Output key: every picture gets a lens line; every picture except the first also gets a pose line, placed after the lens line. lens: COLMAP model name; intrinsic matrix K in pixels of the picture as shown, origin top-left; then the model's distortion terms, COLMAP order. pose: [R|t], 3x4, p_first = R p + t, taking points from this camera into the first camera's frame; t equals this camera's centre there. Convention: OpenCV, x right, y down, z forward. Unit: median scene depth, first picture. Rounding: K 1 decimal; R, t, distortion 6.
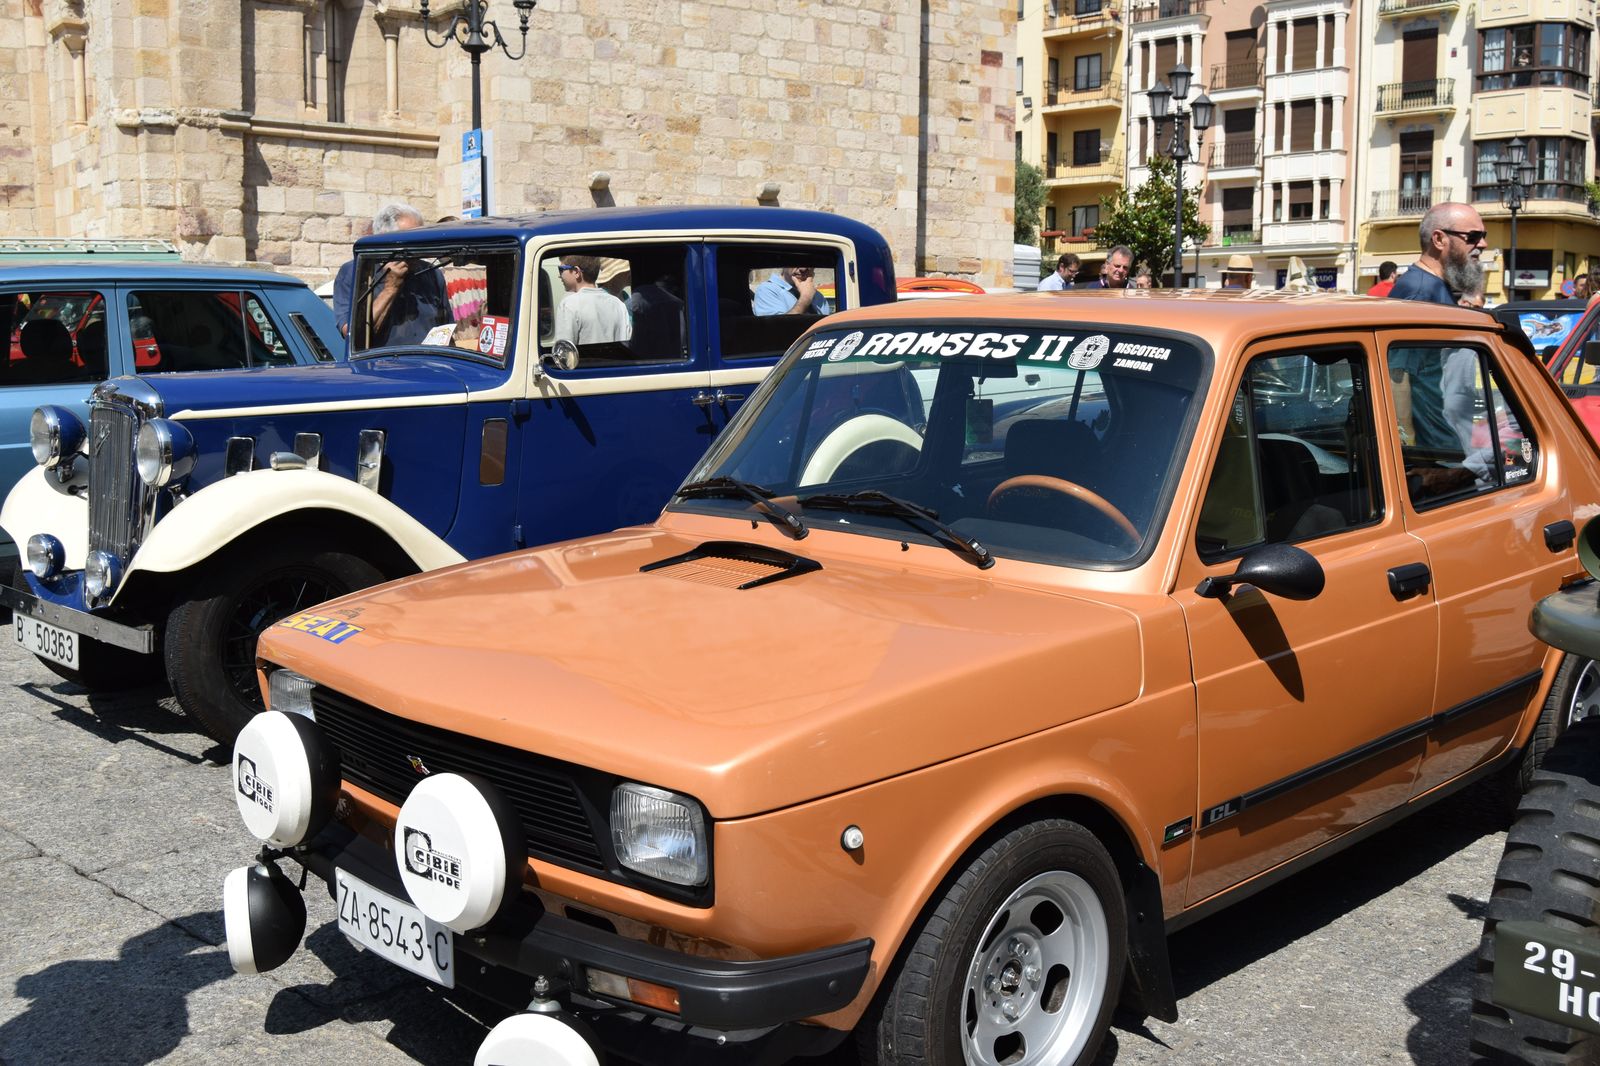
lens RADIAL K [[1690.8, 0, 802.2], [0, 1690.8, 529.5], [0, 0, 1]] dist [-0.022114, -0.000784]
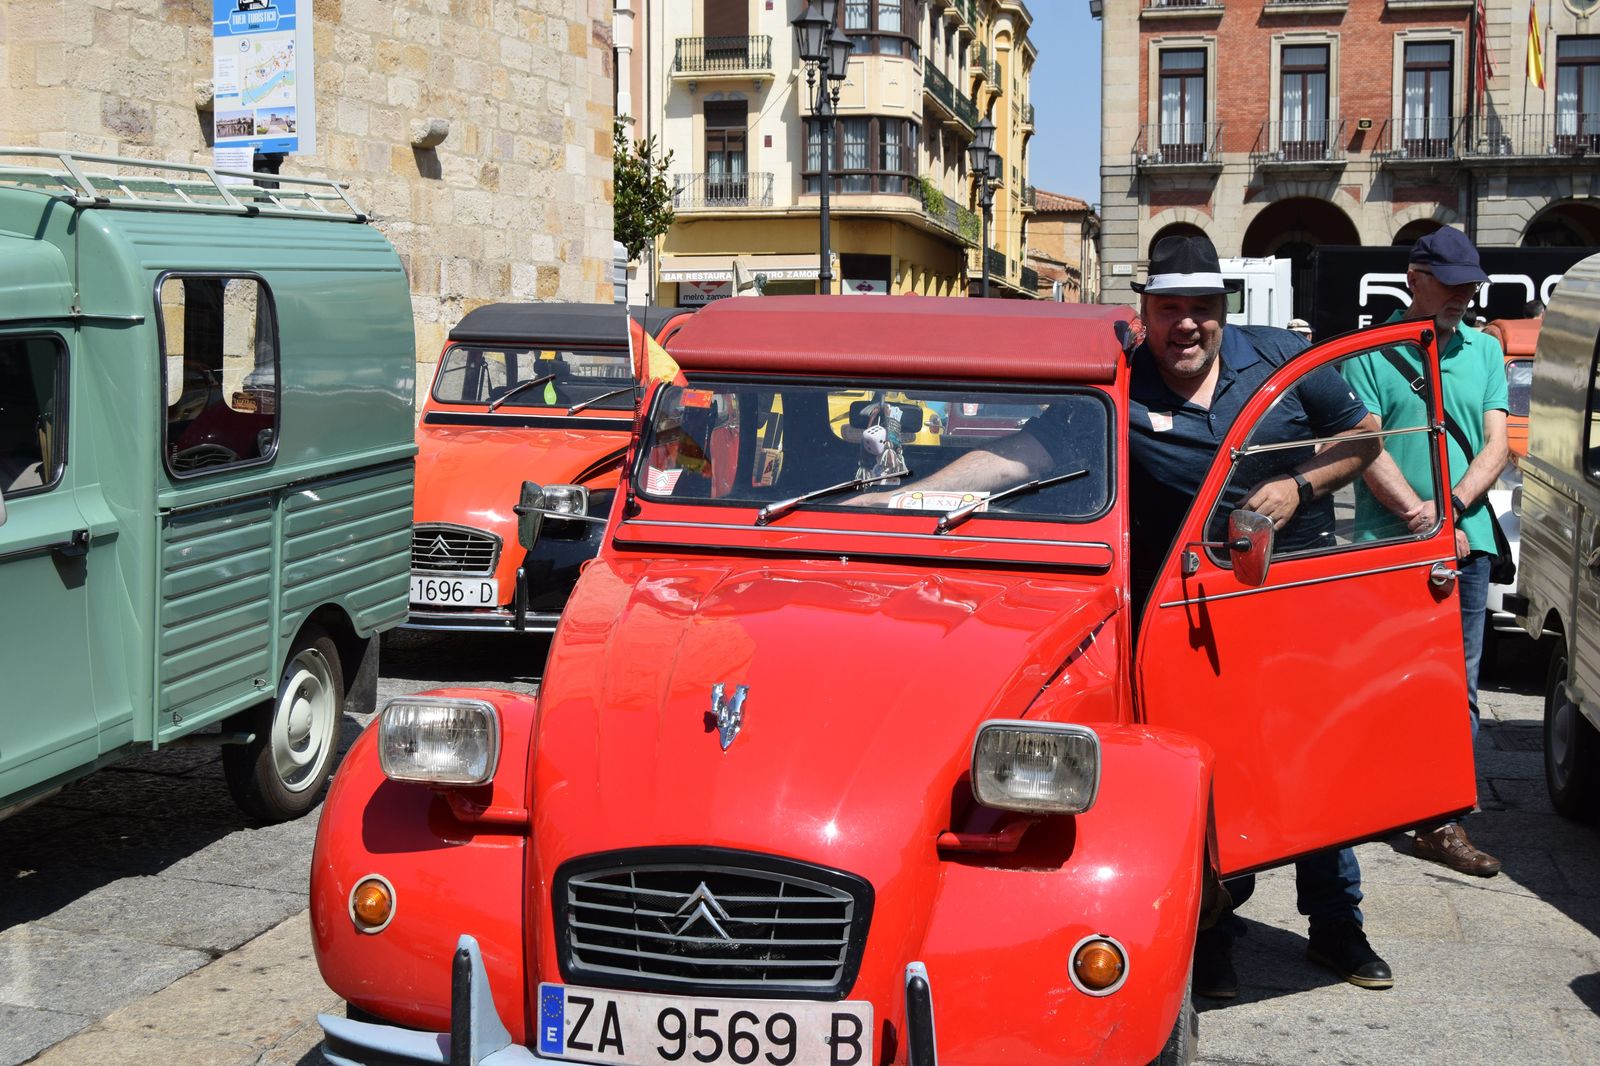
lens RADIAL K [[2119.3, 0, 808.9], [0, 2119.3, 530.2], [0, 0, 1]] dist [-0.012160, 0.003193]
pose [[0.849030, -0.039090, 0.526897, -0.277126], [0.052847, 0.998541, -0.011075, -0.048879], [-0.525695, 0.037248, 0.849857, 0.311140]]
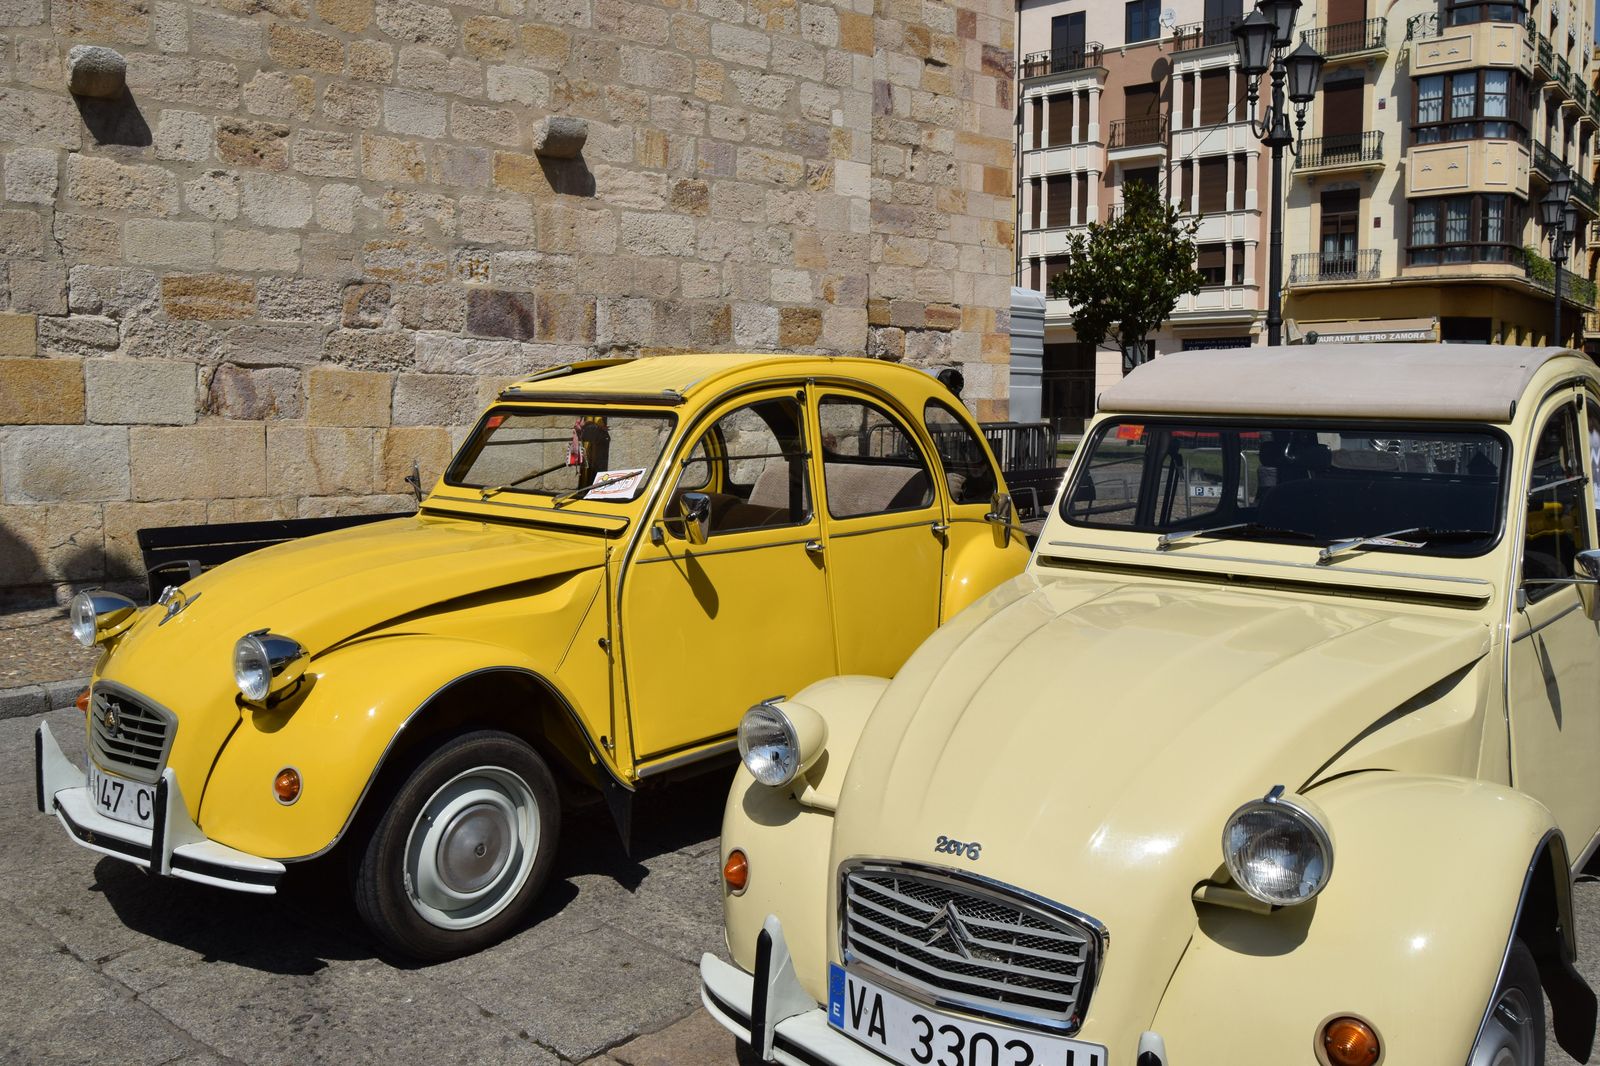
lens RADIAL K [[1369.1, 0, 802.6], [0, 1369.1, 537.9], [0, 0, 1]] dist [-0.027274, 0.010360]
pose [[0.996313, -0.008740, 0.085345, 0.011486], [0.009737, 0.999889, -0.011271, -0.084081], [-0.085237, 0.012060, 0.996288, 0.598631]]
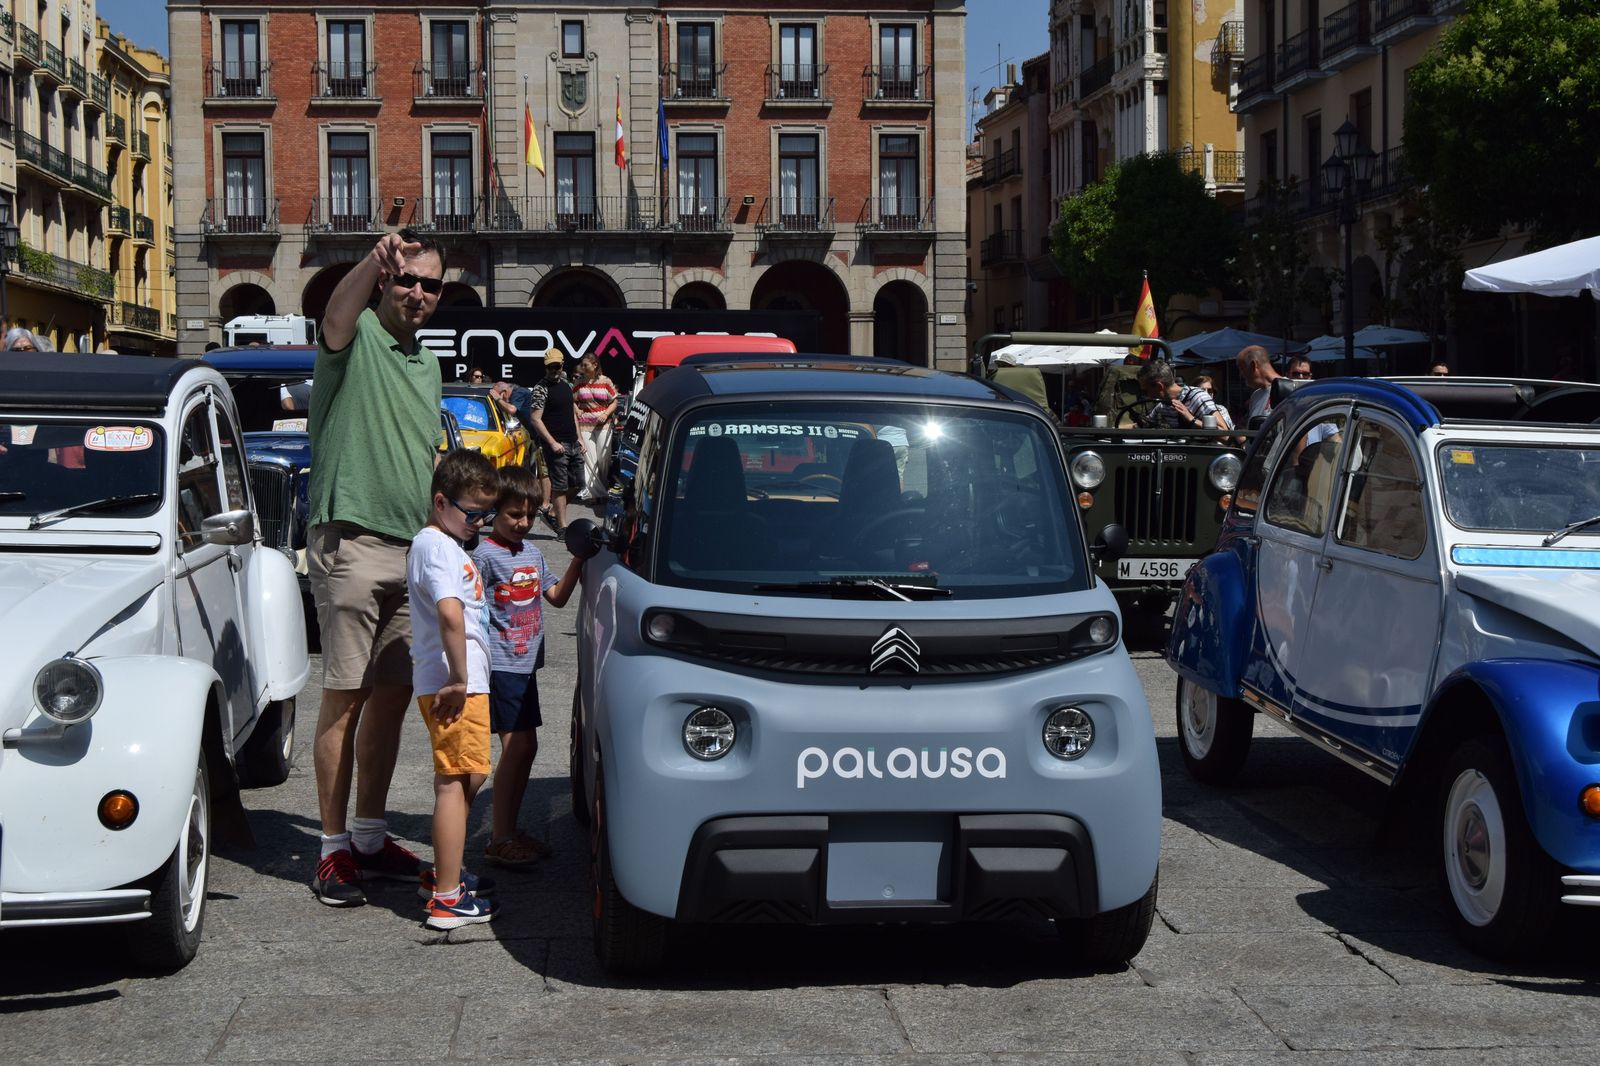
lens RADIAL K [[2154.7, 0, 826.3], [0, 2154.7, 532.0], [0, 0, 1]] dist [-0.030499, 0.047809]
pose [[0.645365, -0.047206, 0.762414, -0.298358], [0.088711, 0.995967, -0.013424, 0.013032], [-0.758706, 0.076298, 0.646950, -0.153514]]
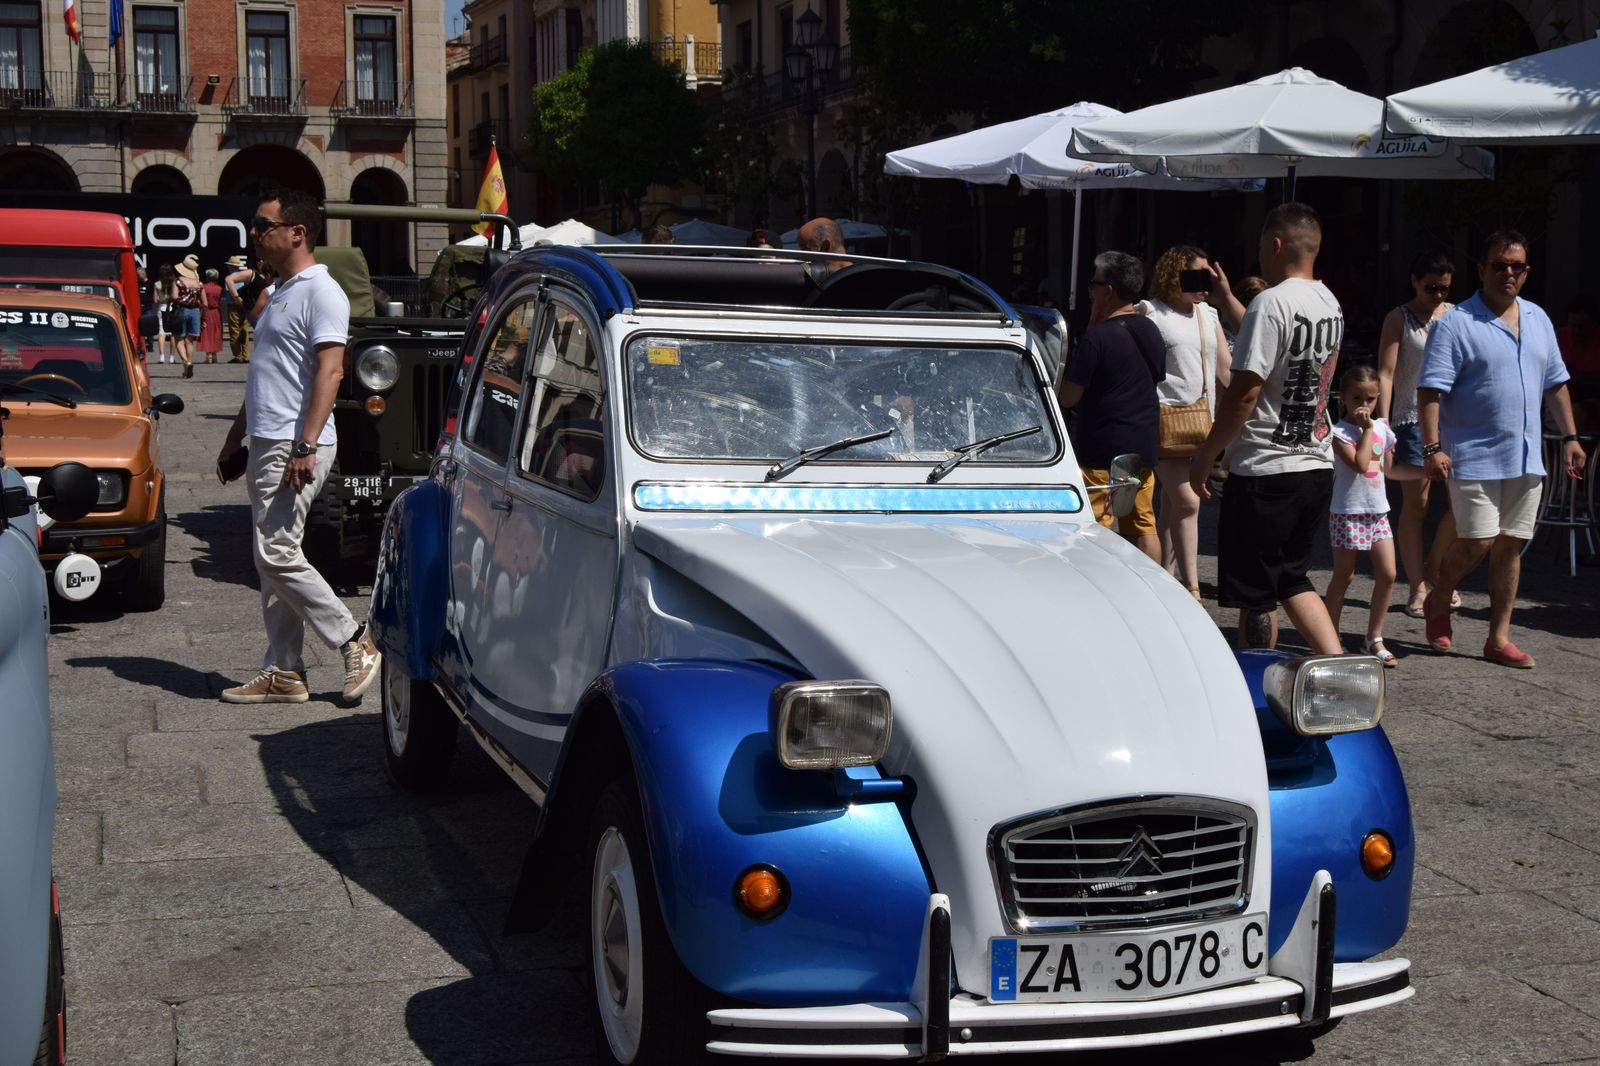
lens RADIAL K [[2096.9, 0, 826.3], [0, 2096.9, 531.7], [0, 0, 1]] dist [-0.009650, -0.002749]
pose [[0.458721, -0.096354, 0.883341, -0.215518], [0.095935, 0.993663, 0.058568, 0.013154], [-0.883386, 0.057877, 0.465058, -0.141087]]
